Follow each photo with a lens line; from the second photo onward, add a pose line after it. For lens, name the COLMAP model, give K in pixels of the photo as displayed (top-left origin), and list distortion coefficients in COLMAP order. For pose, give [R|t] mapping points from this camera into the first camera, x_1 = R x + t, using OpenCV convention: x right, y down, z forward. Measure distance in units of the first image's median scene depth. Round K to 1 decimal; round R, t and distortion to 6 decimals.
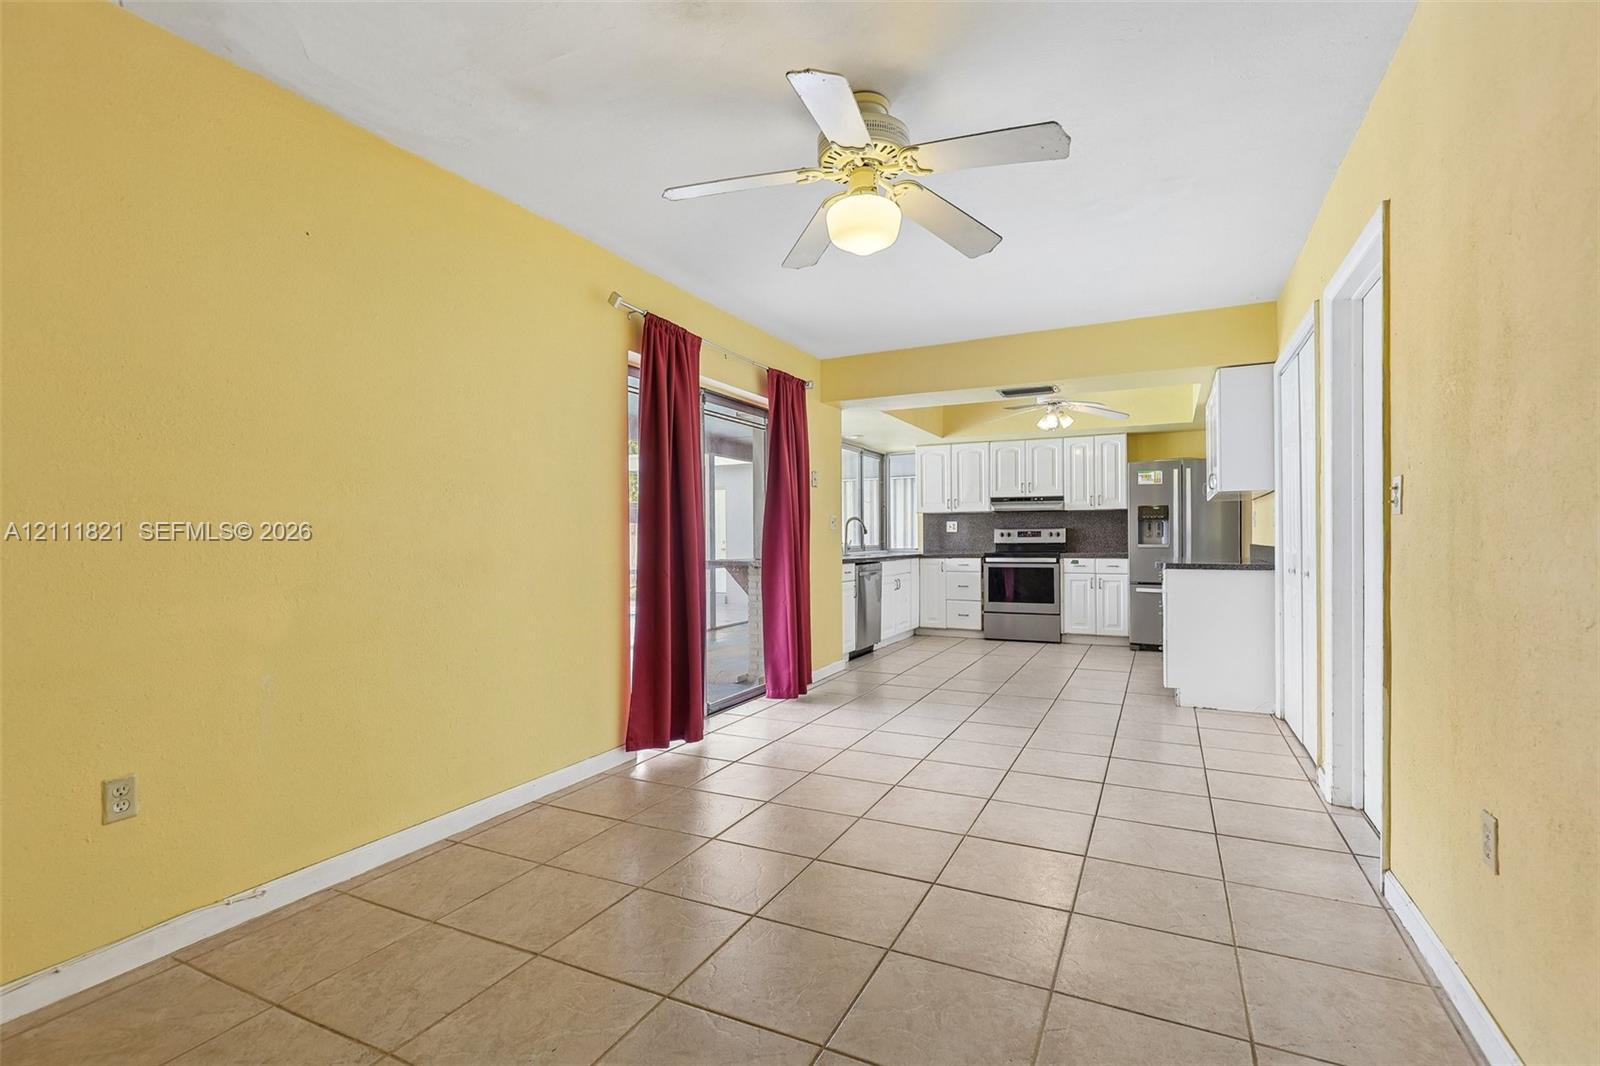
lens RADIAL K [[743.7, 0, 794.9], [0, 743.7, 538.8], [0, 0, 1]] dist [0.004443, -0.000084]
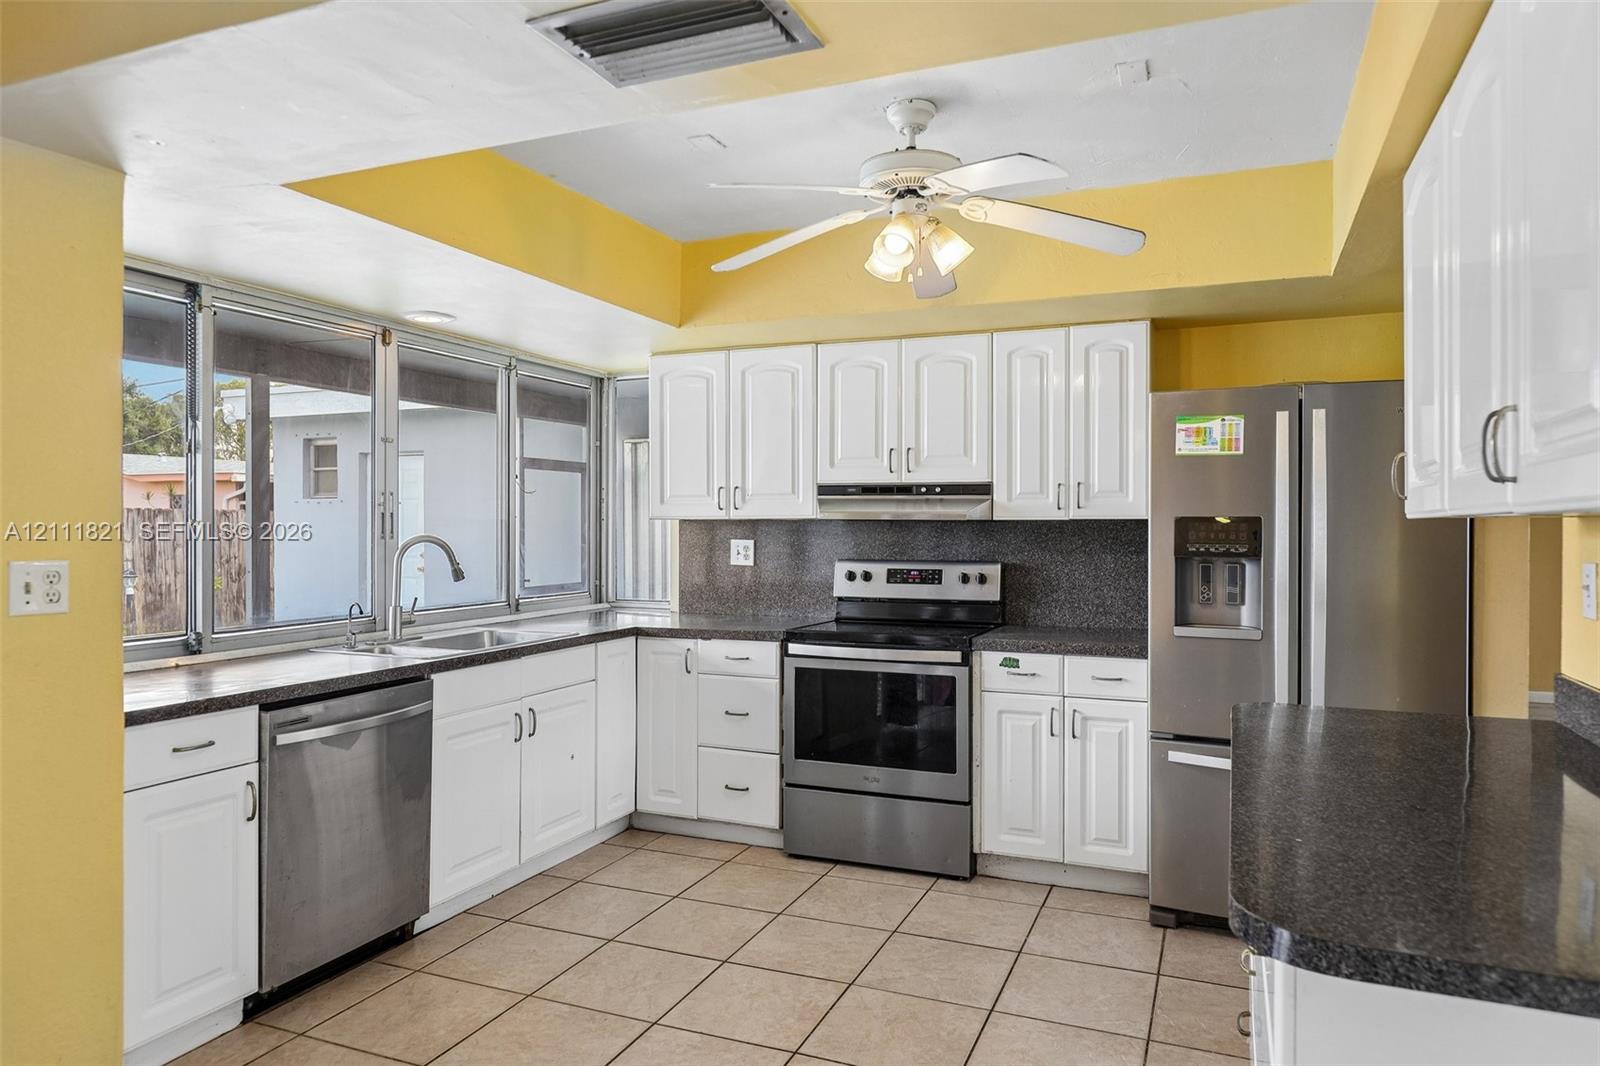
lens RADIAL K [[1014.0, 0, 804.7], [0, 1014.0, 525.4], [0, 0, 1]] dist [0.018022, -0.000362]
pose [[0.998028, 0.007331, 0.062344, 0.235495], [-0.007405, 0.999972, 0.000955, -0.035798], [-0.062336, -0.001415, 0.998054, 0.488438]]
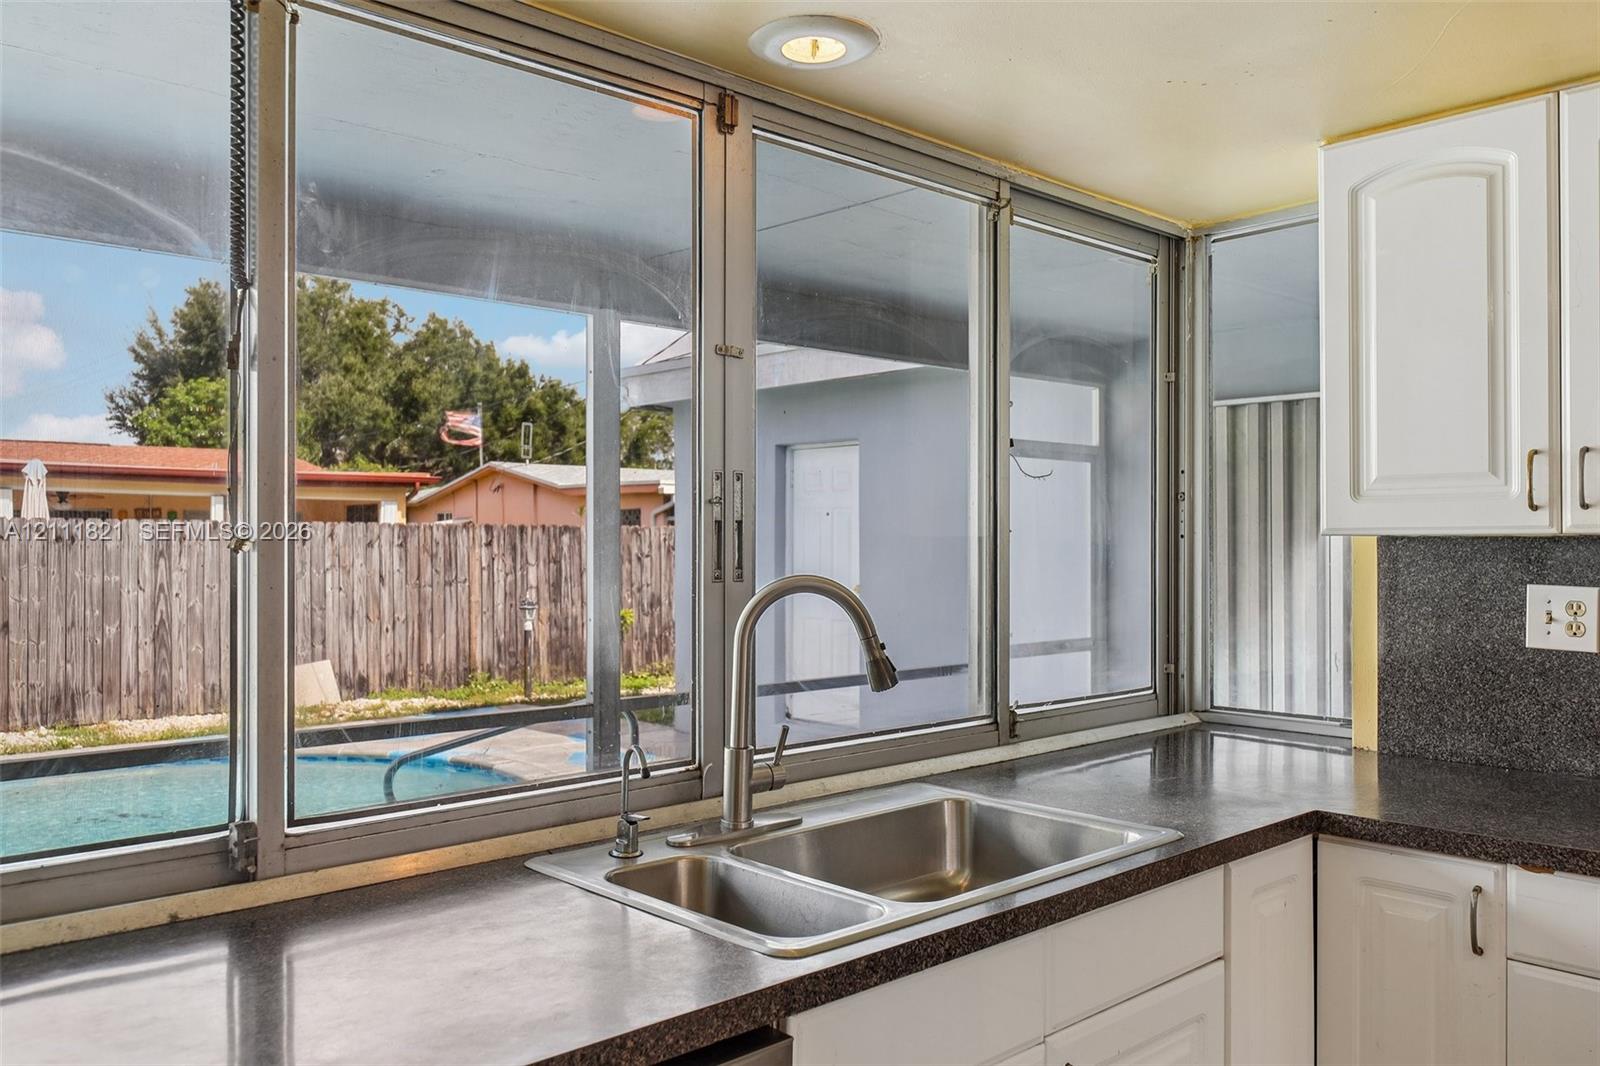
lens RADIAL K [[1259.4, 0, 802.1], [0, 1259.4, 537.4], [0, 0, 1]] dist [-0.011489, -0.003177]
pose [[0.938470, 0.006069, -0.345309, 0.166760], [-0.007242, 0.999972, -0.002108, -0.036050], [0.345286, 0.004479, 0.938487, 0.762246]]
